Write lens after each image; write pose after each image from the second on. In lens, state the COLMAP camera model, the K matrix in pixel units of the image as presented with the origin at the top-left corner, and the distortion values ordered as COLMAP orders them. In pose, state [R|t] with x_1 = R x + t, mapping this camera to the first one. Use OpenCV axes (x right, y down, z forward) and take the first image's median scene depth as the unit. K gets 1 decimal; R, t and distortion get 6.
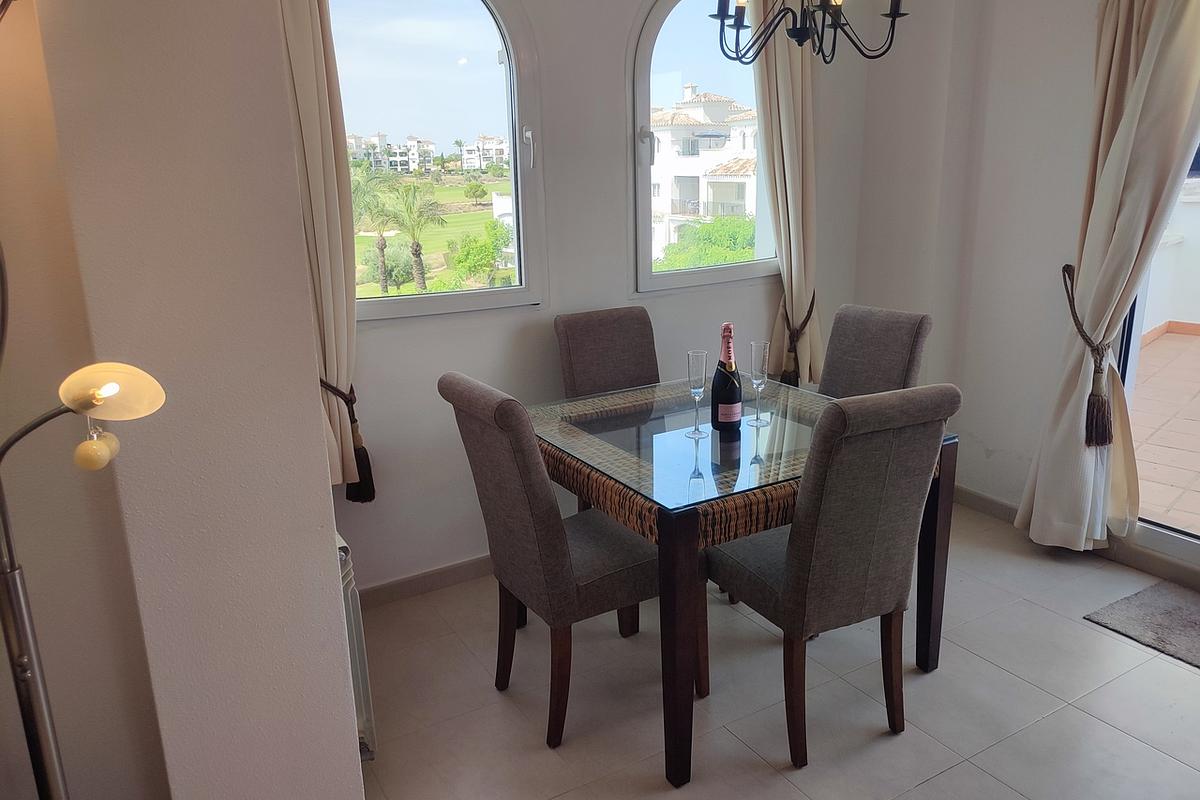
lens RADIAL K [[872.7, 0, 598.4], [0, 872.7, 404.2], [0, 0, 1]] dist [0.030502, -0.028359]
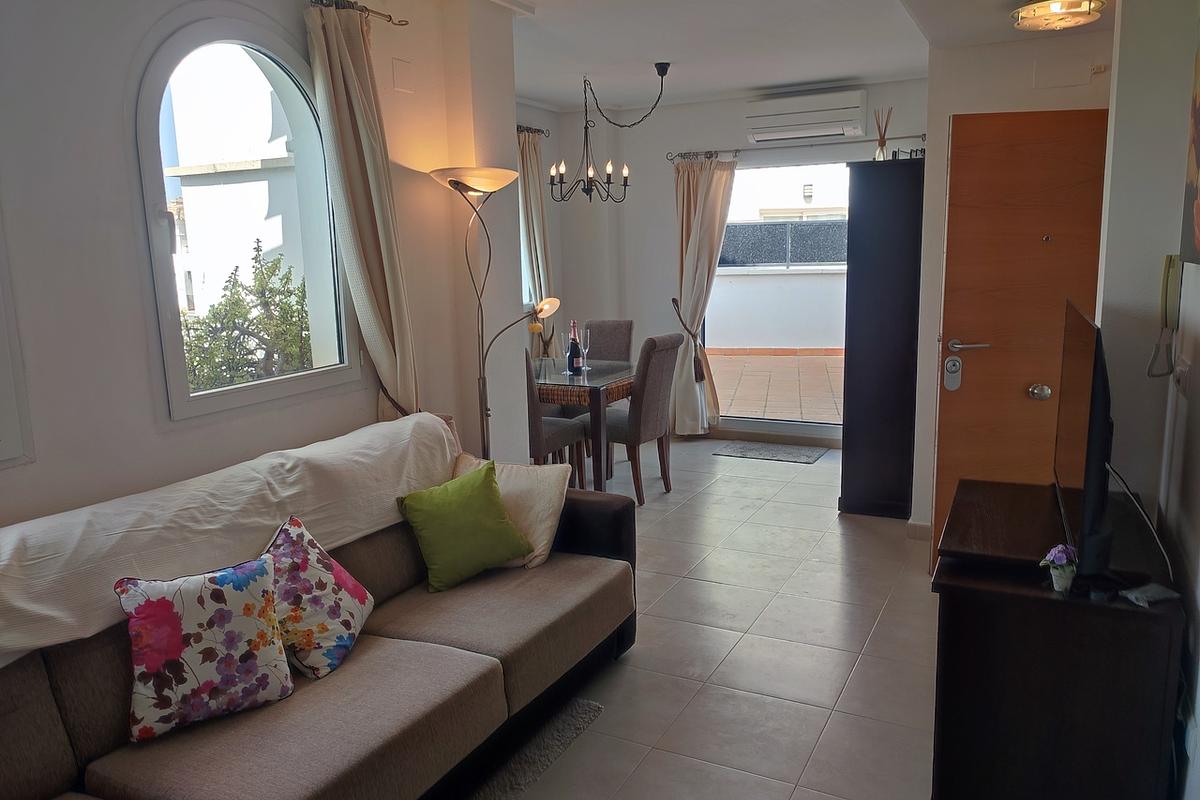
lens RADIAL K [[872.7, 0, 598.4], [0, 872.7, 404.2], [0, 0, 1]] dist [0.030502, -0.028359]
pose [[0.849000, -0.087780, 0.521051, -0.735782], [0.142556, 0.987590, -0.065904, 0.205519], [-0.508800, 0.130232, 0.850977, -0.648878]]
